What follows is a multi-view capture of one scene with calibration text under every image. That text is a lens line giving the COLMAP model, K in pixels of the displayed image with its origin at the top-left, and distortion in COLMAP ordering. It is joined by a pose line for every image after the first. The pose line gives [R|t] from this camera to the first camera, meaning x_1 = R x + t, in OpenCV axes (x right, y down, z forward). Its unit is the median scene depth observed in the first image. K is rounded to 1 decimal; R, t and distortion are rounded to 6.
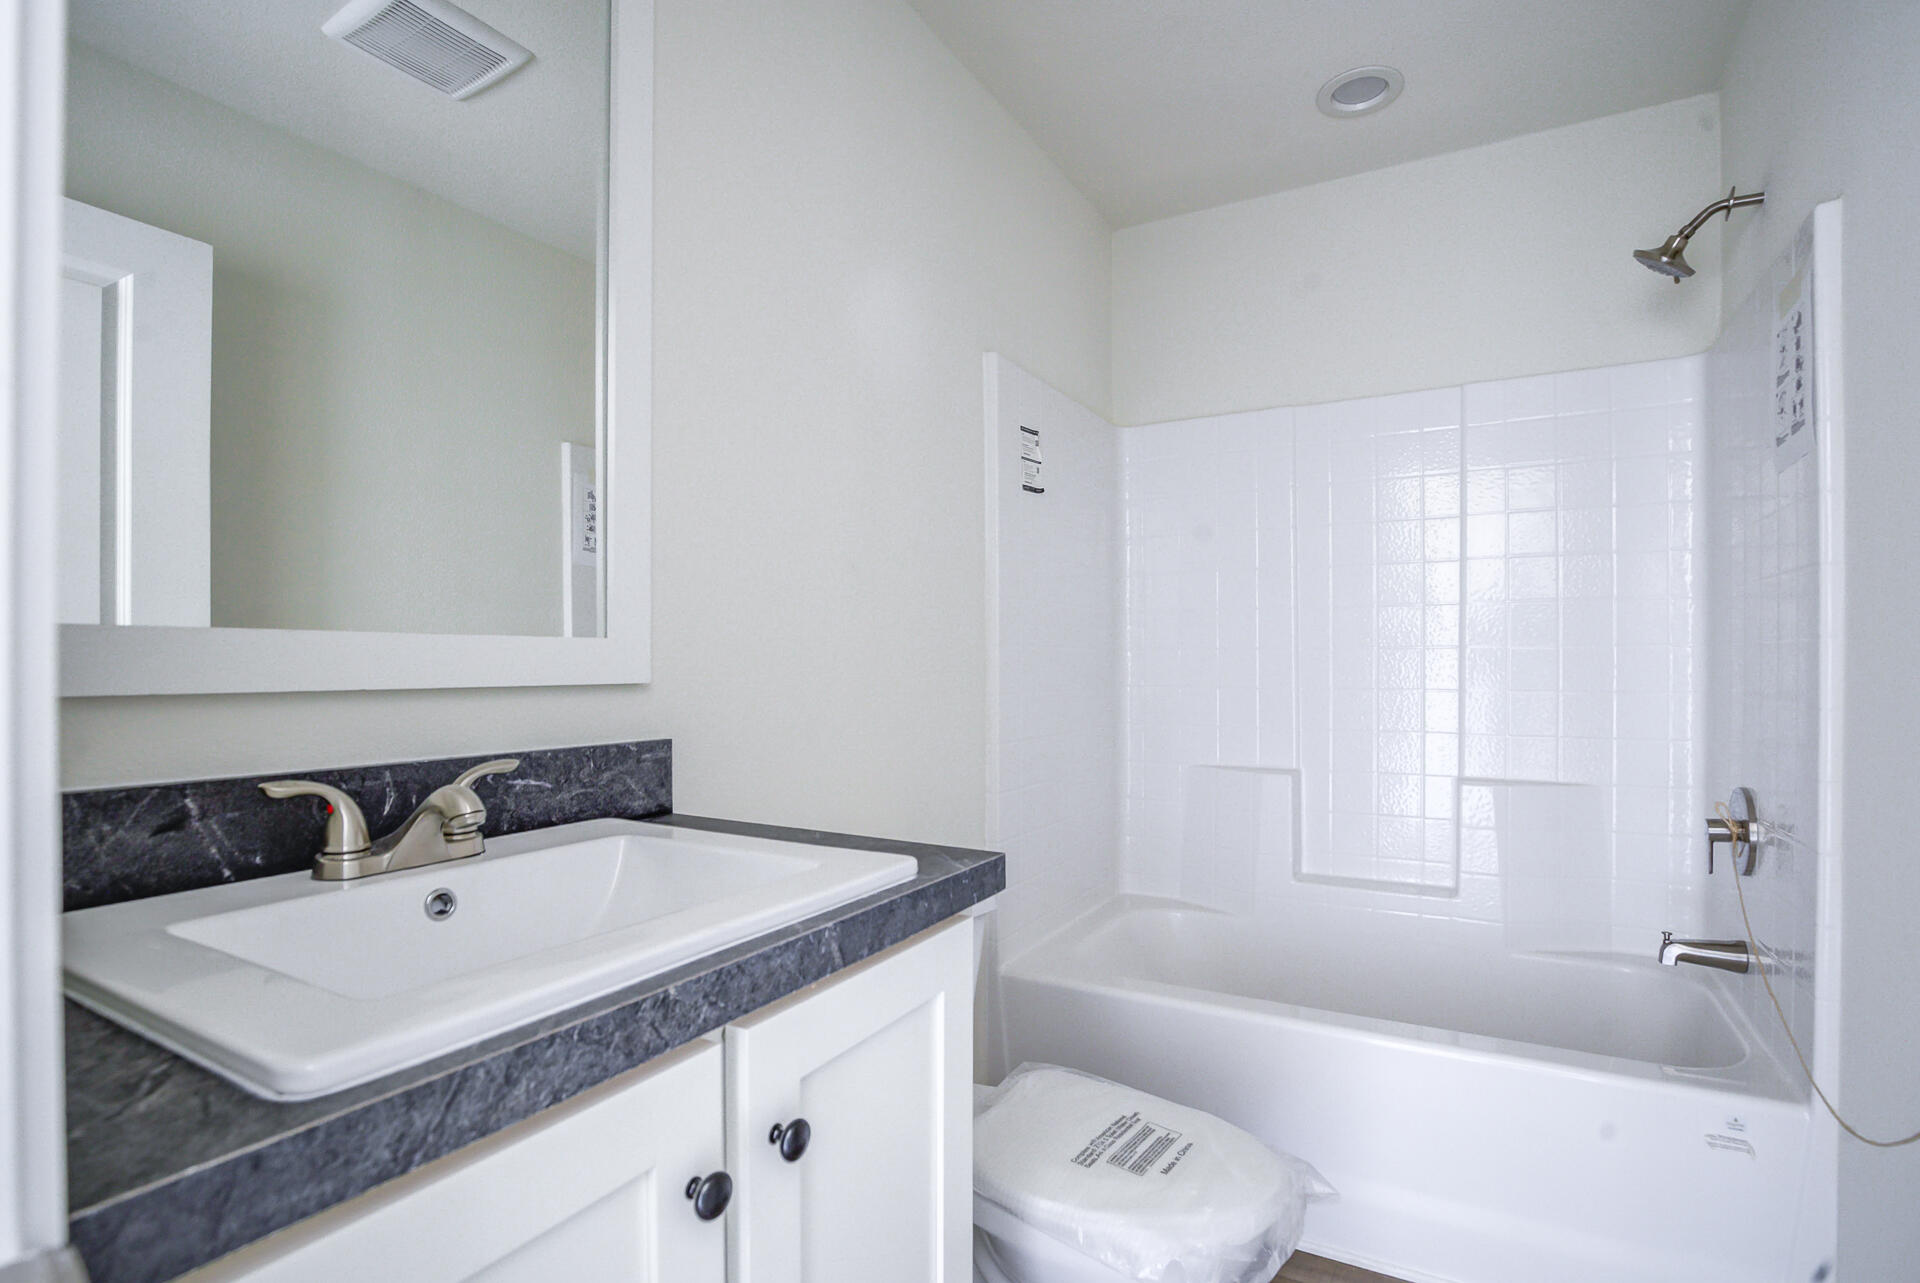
lens RADIAL K [[905.2, 0, 961.0], [0, 905.2, 658.0], [0, 0, 1]] dist [-0.024578, 0.000679]
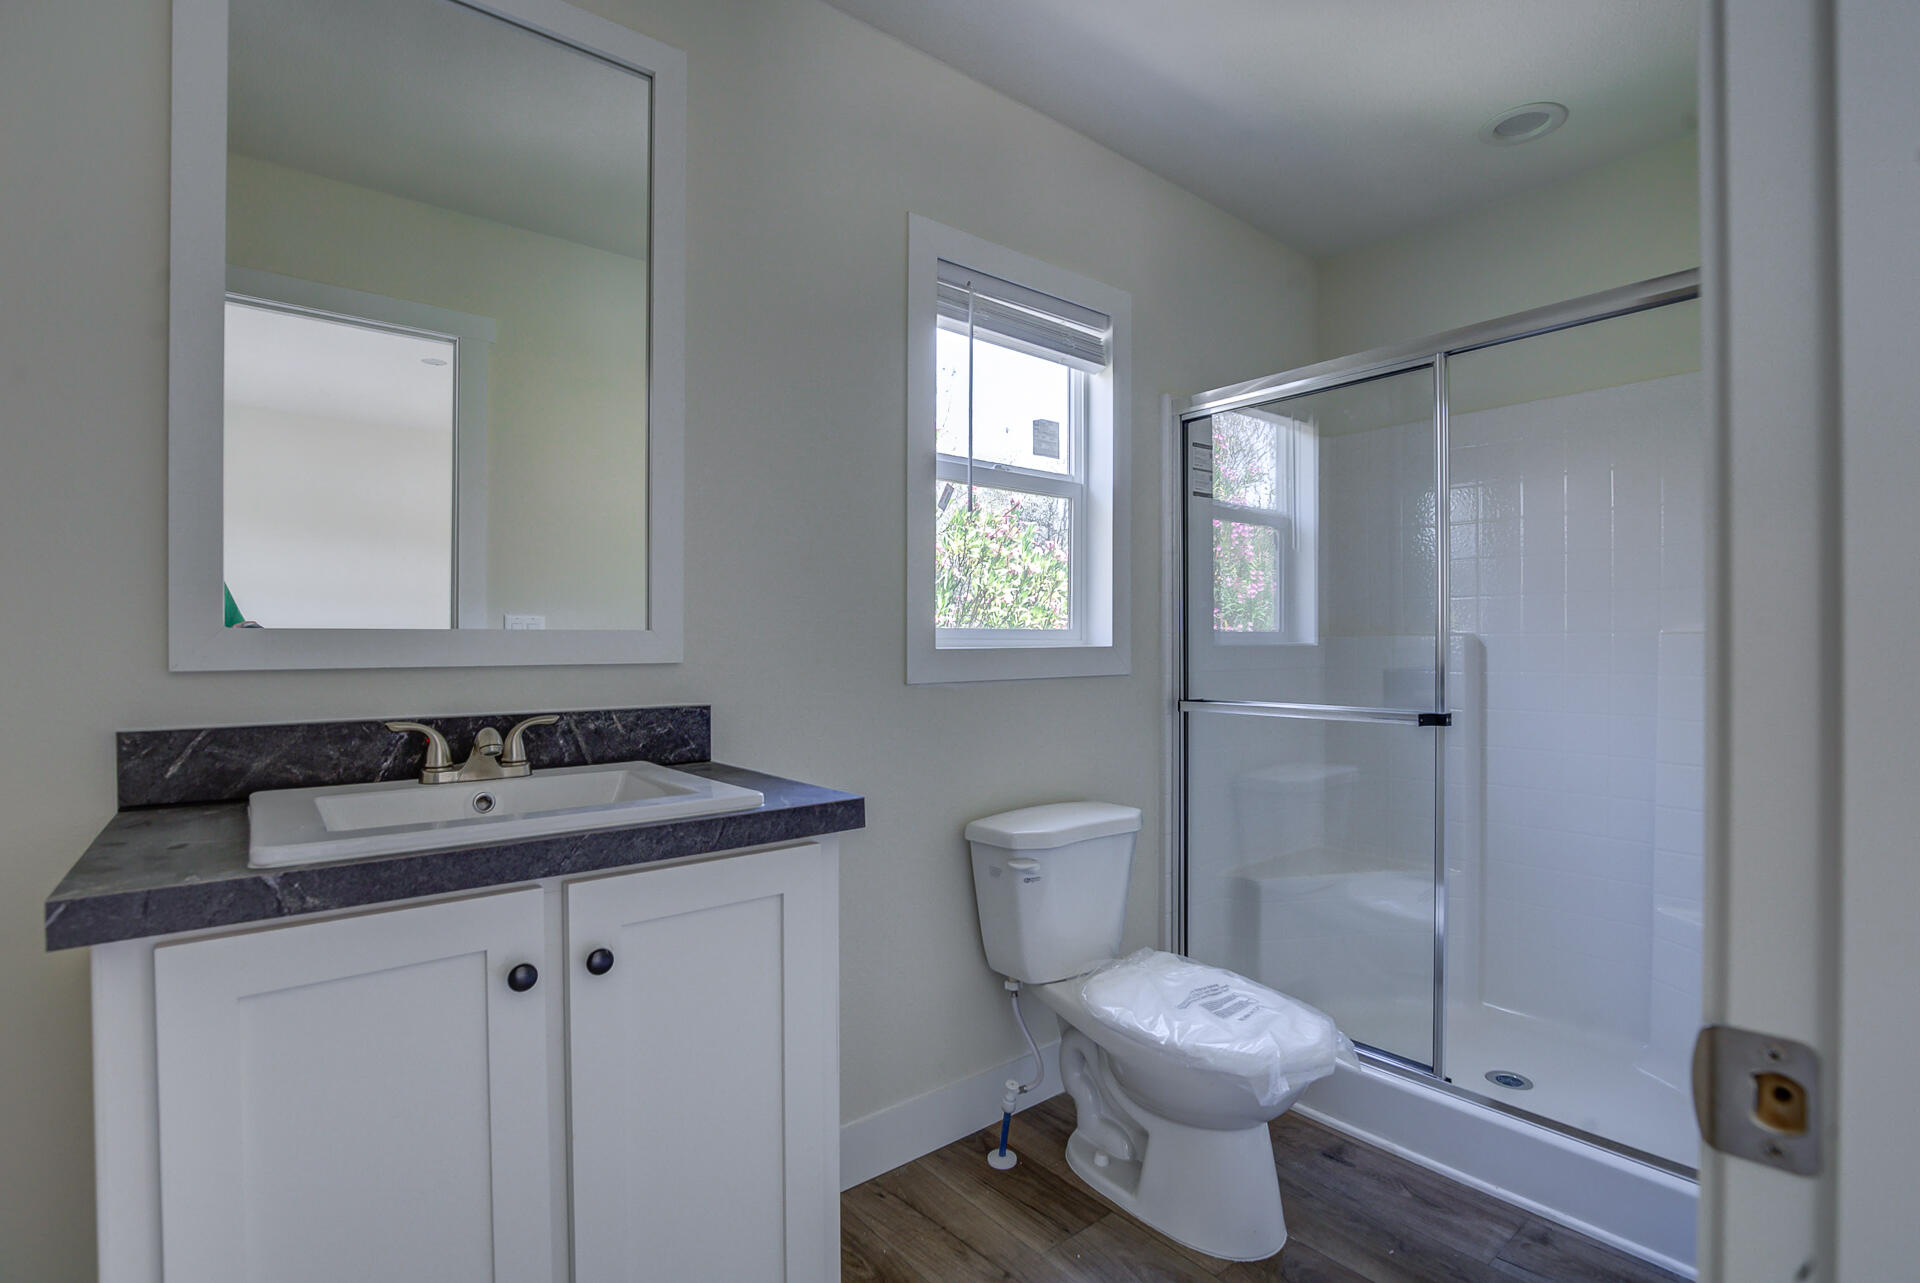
lens RADIAL K [[891.3, 0, 971.5], [0, 891.3, 650.0], [0, 0, 1]] dist [-0.041299, 0.010627]
pose [[0.937699, -0.001363, -0.347447, 0.761076], [0.004189, 0.999964, 0.007382, -0.002141], [0.347424, -0.008377, 0.937671, -0.147868]]
